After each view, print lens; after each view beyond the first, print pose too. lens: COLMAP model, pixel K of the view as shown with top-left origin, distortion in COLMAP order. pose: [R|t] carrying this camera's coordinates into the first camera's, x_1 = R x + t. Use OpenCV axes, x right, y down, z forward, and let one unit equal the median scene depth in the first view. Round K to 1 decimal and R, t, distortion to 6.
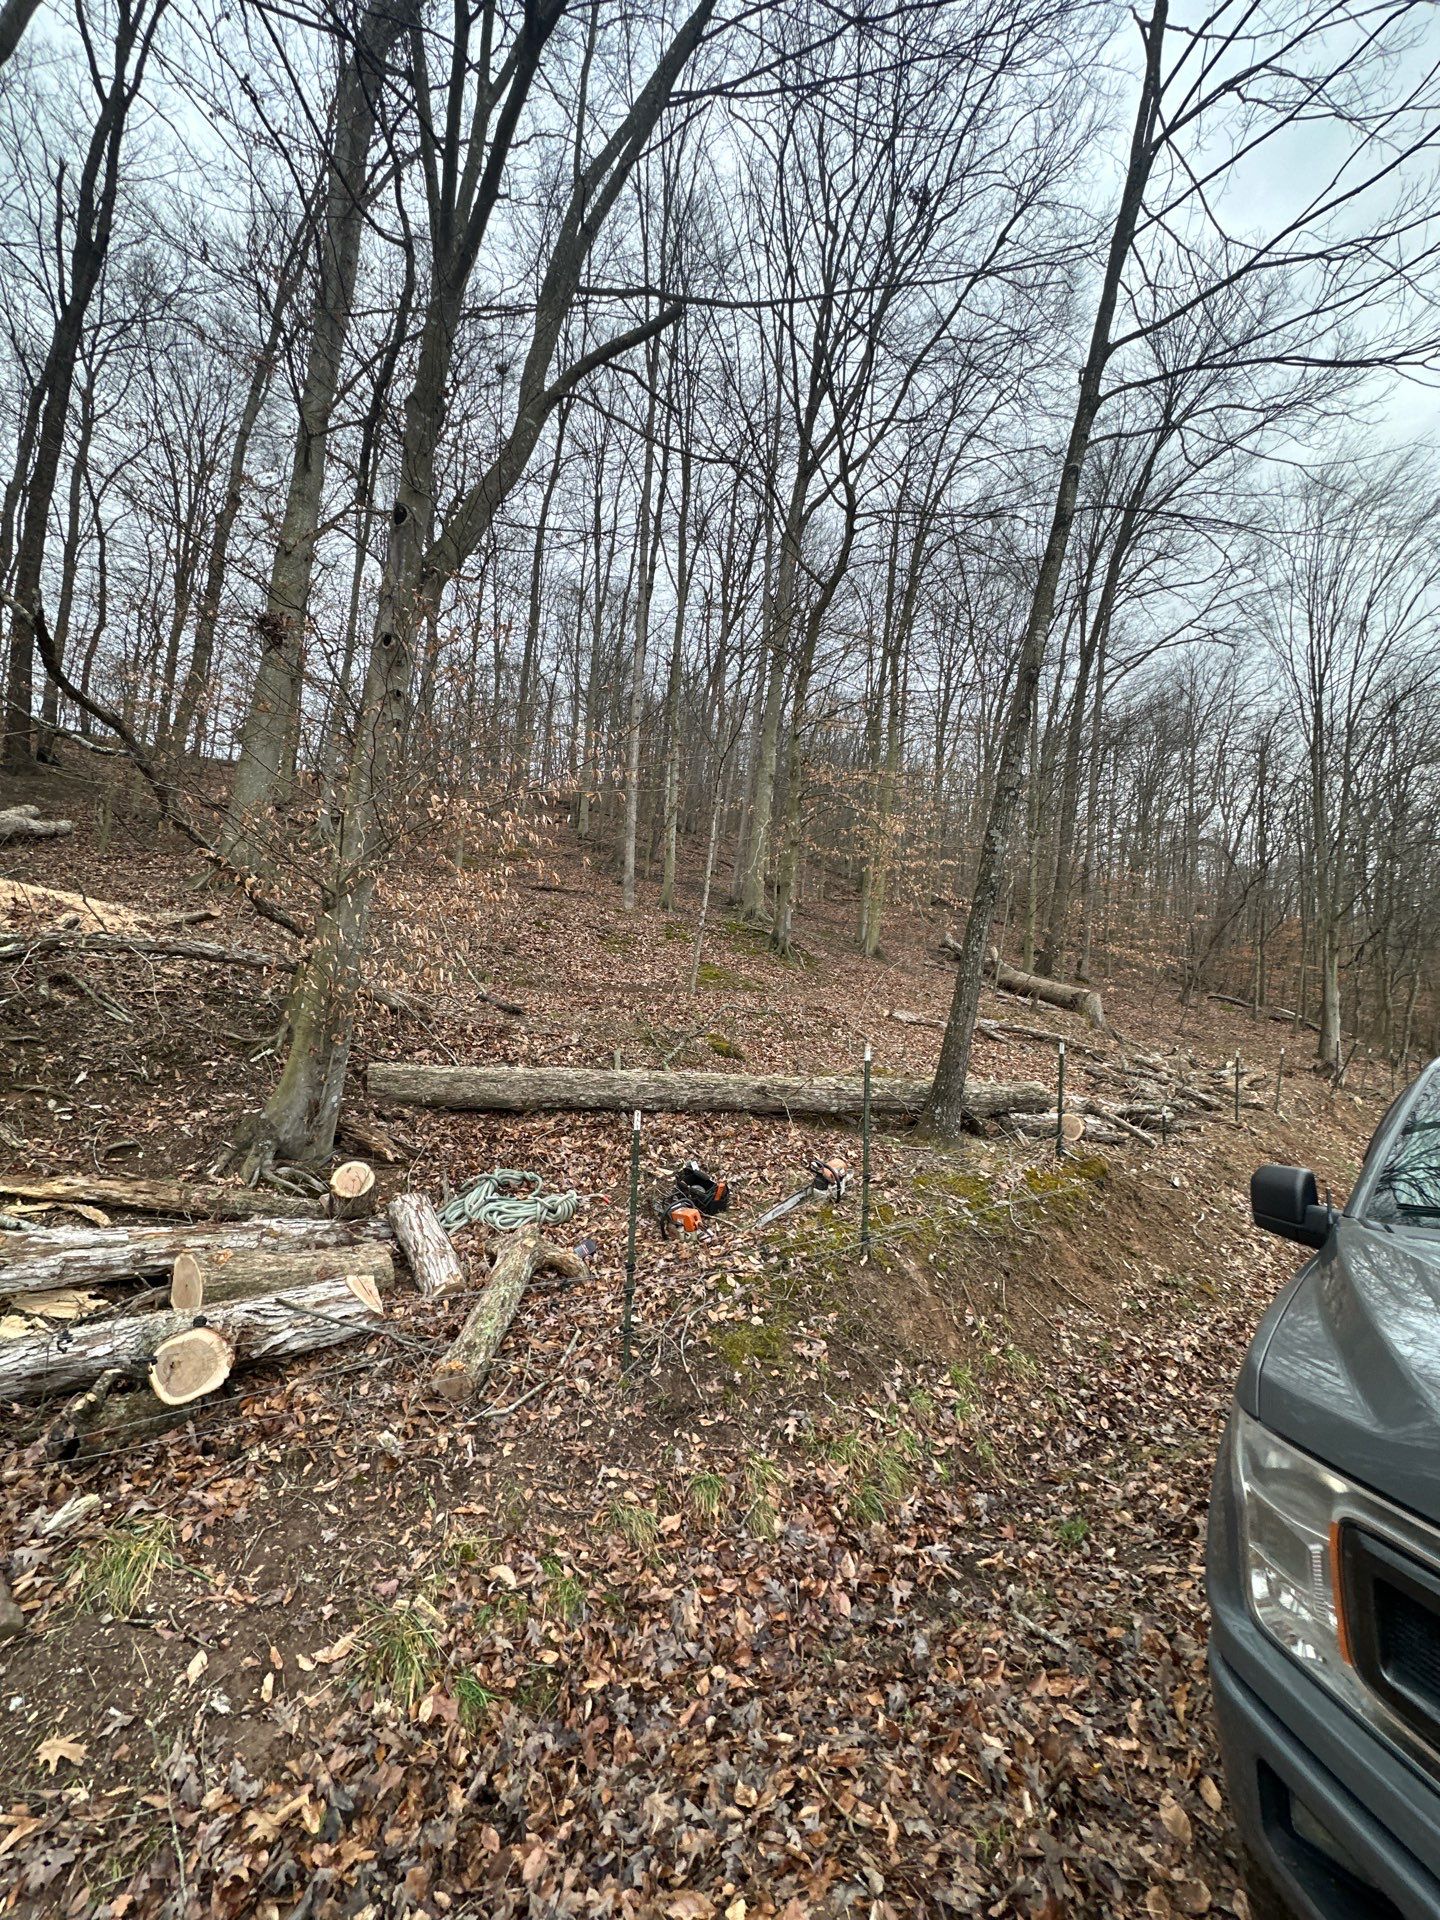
lens RADIAL K [[765.2, 0, 726.4], [0, 765.2, 958.3], [0, 0, 1]] dist [-0.000822, 0.000421]
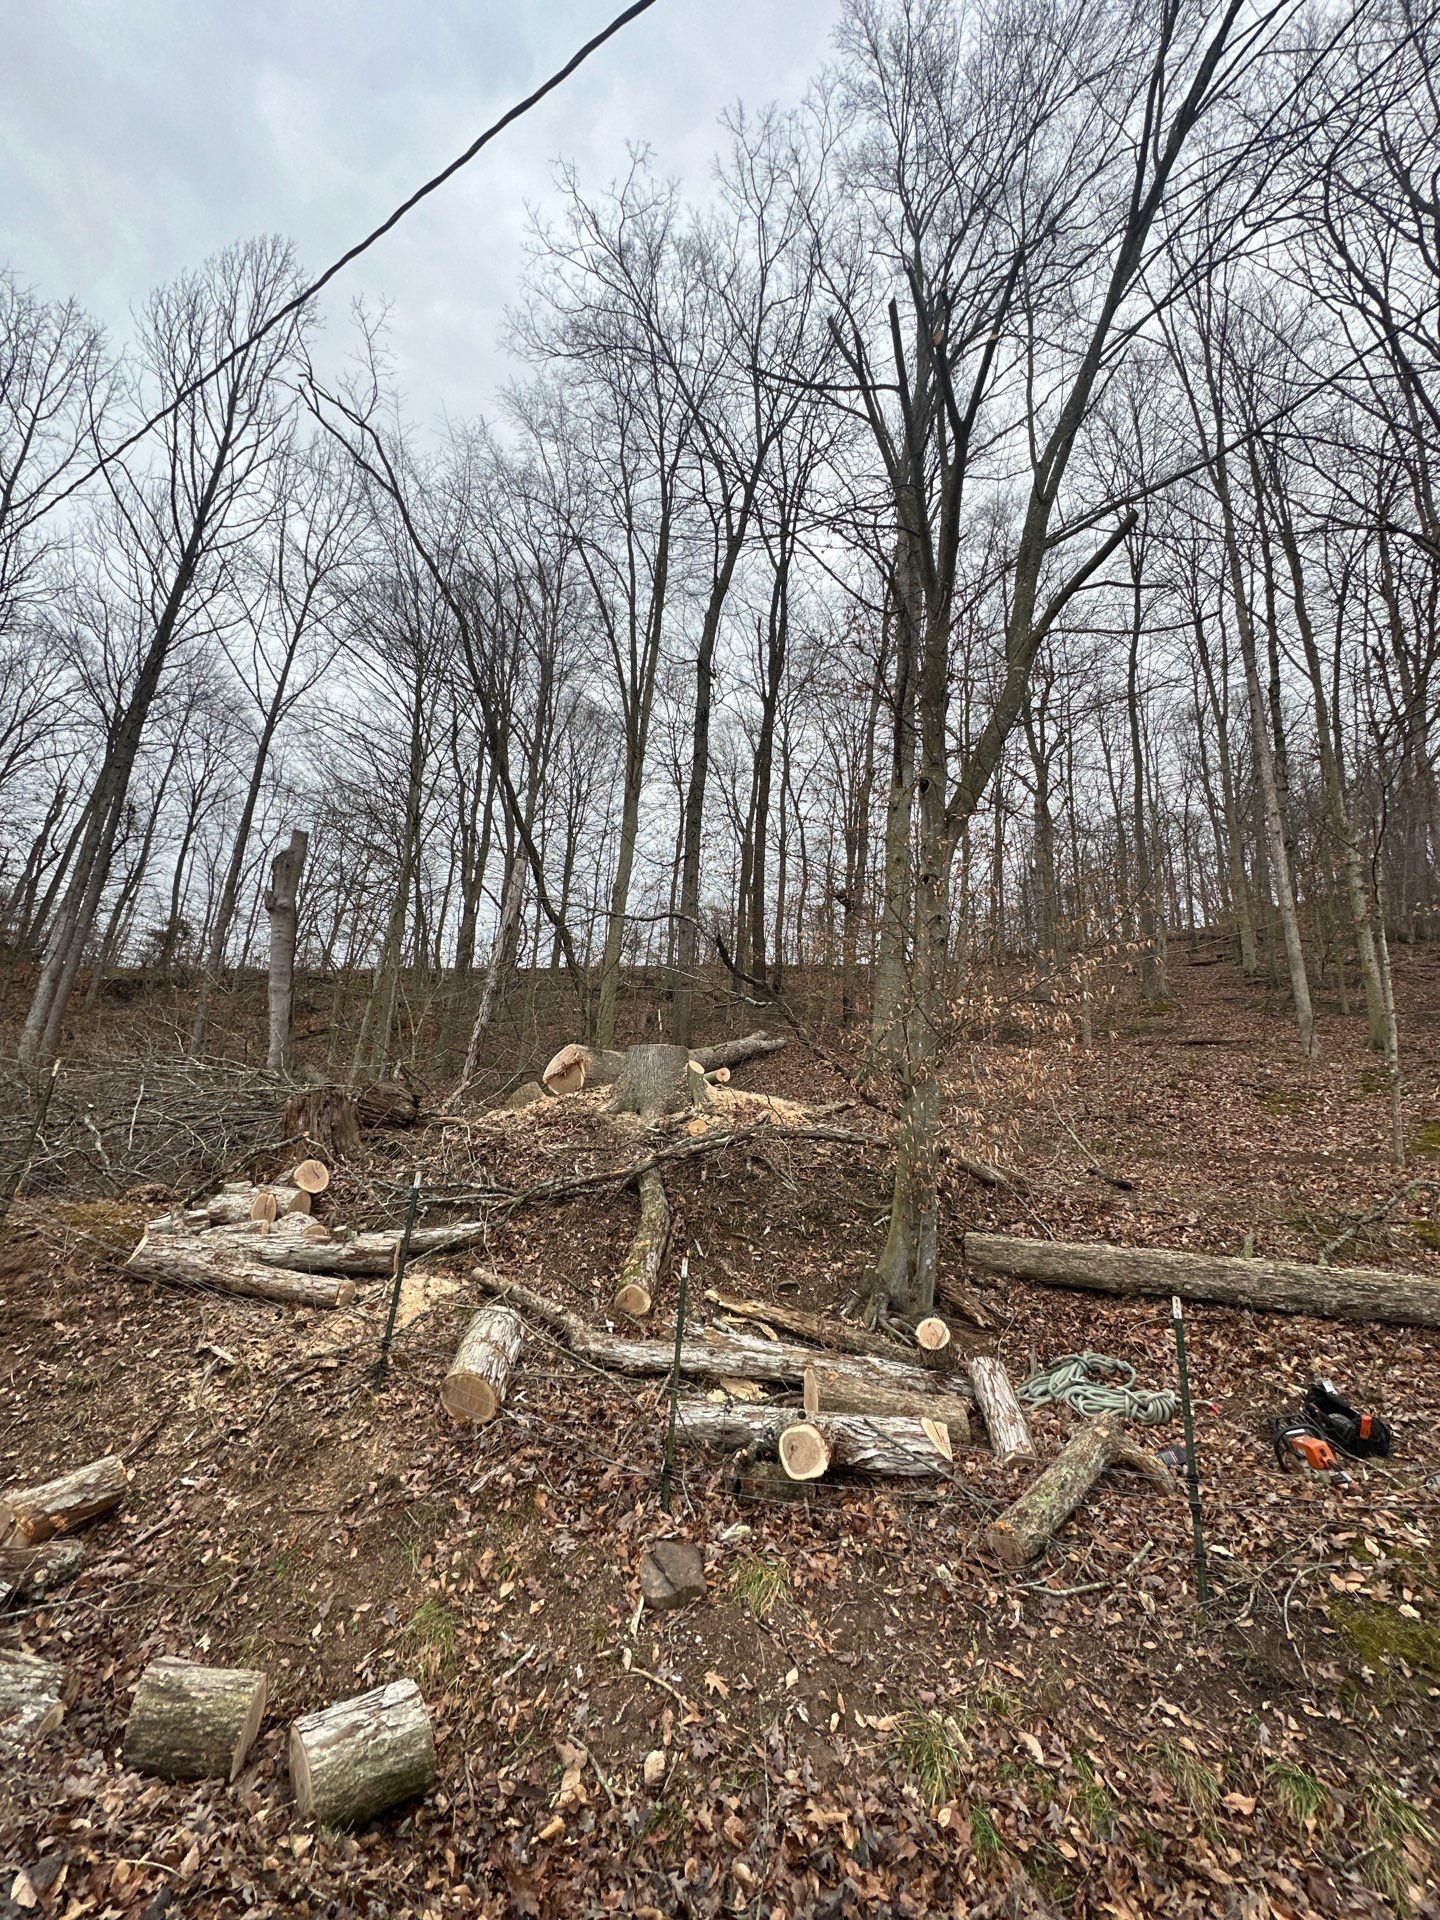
lens RADIAL K [[765.2, 0, 719.6], [0, 765.2, 951.0], [0, 0, 1]] dist [-0.000822, 0.000421]
pose [[0.682473, -0.205294, -0.701487, 0.111907], [0.040741, 0.968937, -0.243928, -0.002194], [0.729774, 0.137895, 0.669638, -0.046010]]
